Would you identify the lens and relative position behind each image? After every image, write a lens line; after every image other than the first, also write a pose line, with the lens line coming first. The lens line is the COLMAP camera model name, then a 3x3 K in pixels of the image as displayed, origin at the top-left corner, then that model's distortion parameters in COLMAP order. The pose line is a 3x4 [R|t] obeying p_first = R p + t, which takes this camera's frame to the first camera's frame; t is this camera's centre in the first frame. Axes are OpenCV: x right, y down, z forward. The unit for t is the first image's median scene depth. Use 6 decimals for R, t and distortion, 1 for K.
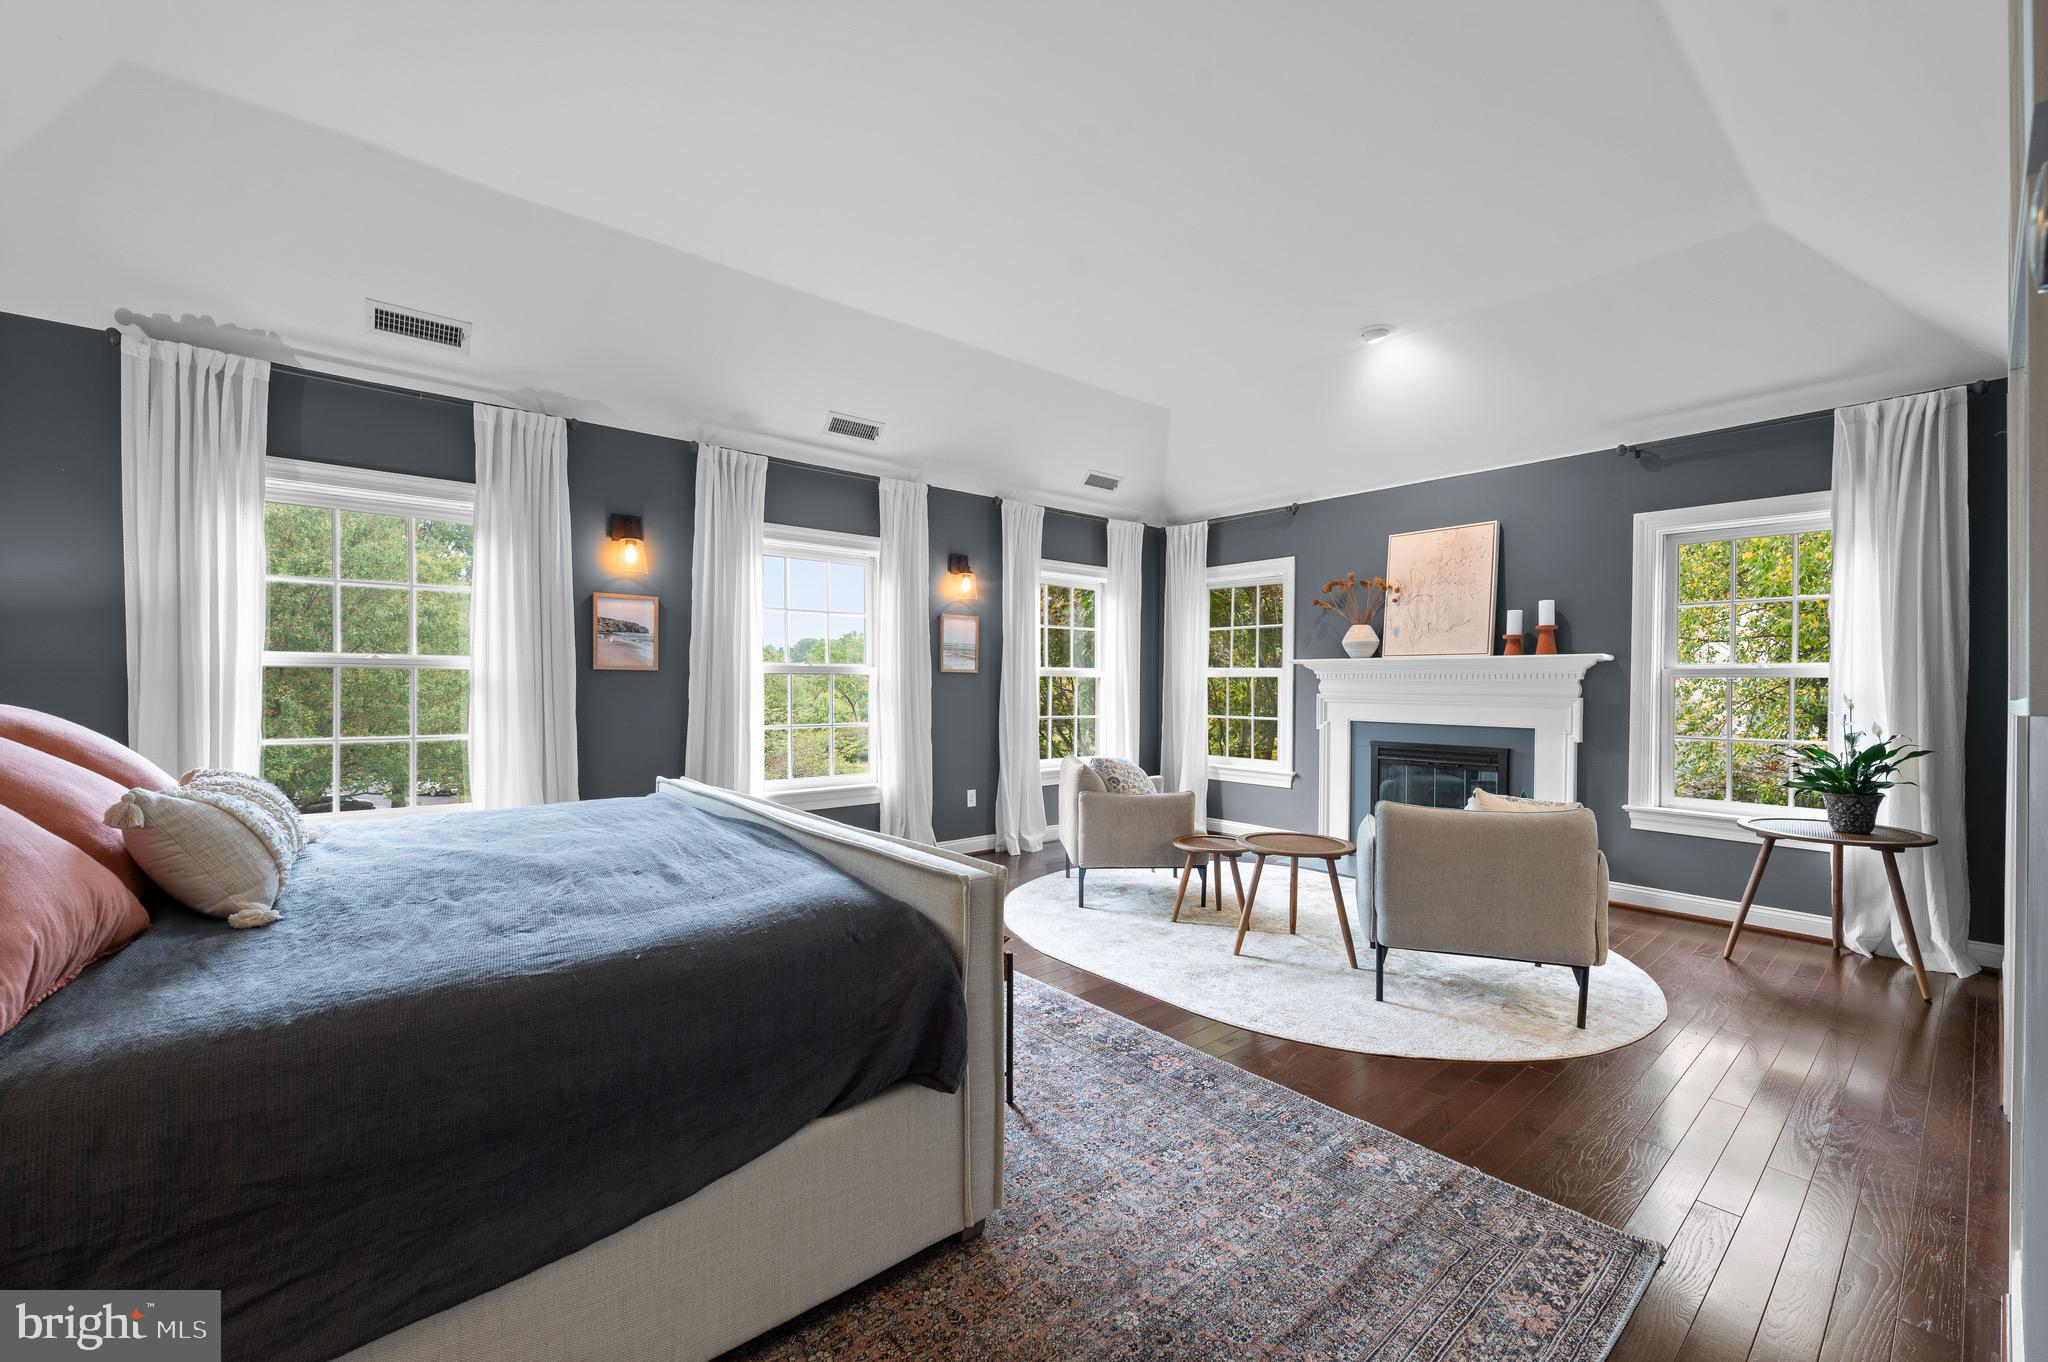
lens RADIAL K [[824.6, 0, 1026.8], [0, 824.6, 681.5], [0, 0, 1]] dist [-0.002705, 0.001164]
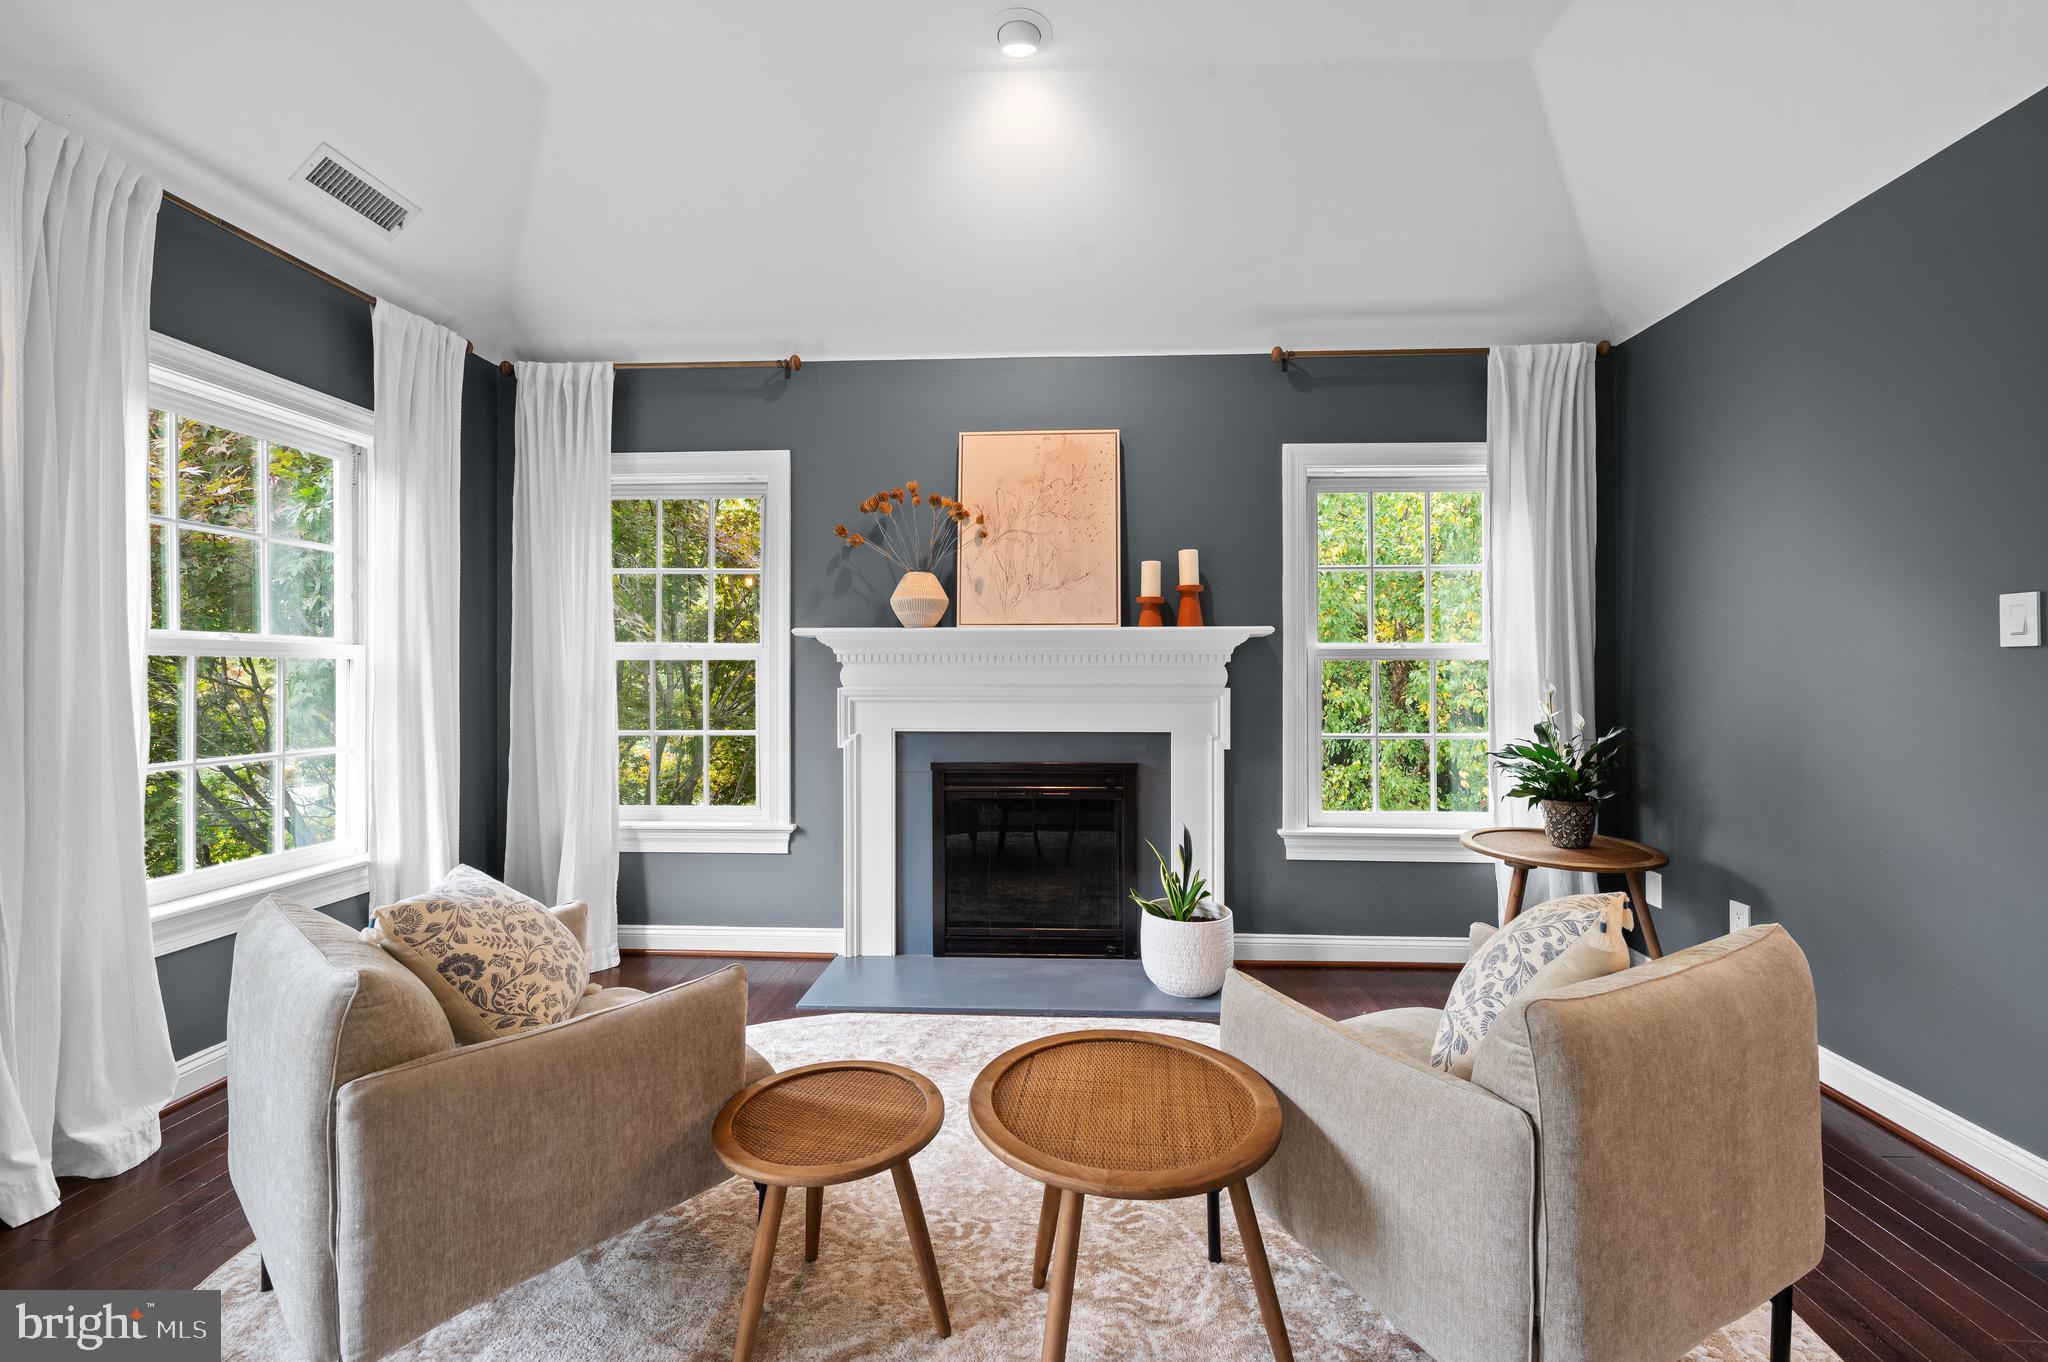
lens RADIAL K [[824.6, 0, 1030.1], [0, 824.6, 663.5], [0, 0, 1]] dist [-0.002705, 0.001164]
pose [[0.681529, -0.002049, 0.731788, 0.016027], [0.004022, 0.999991, -0.000946, -0.000975], [-0.731780, 0.003588, 0.681531, 0.487470]]
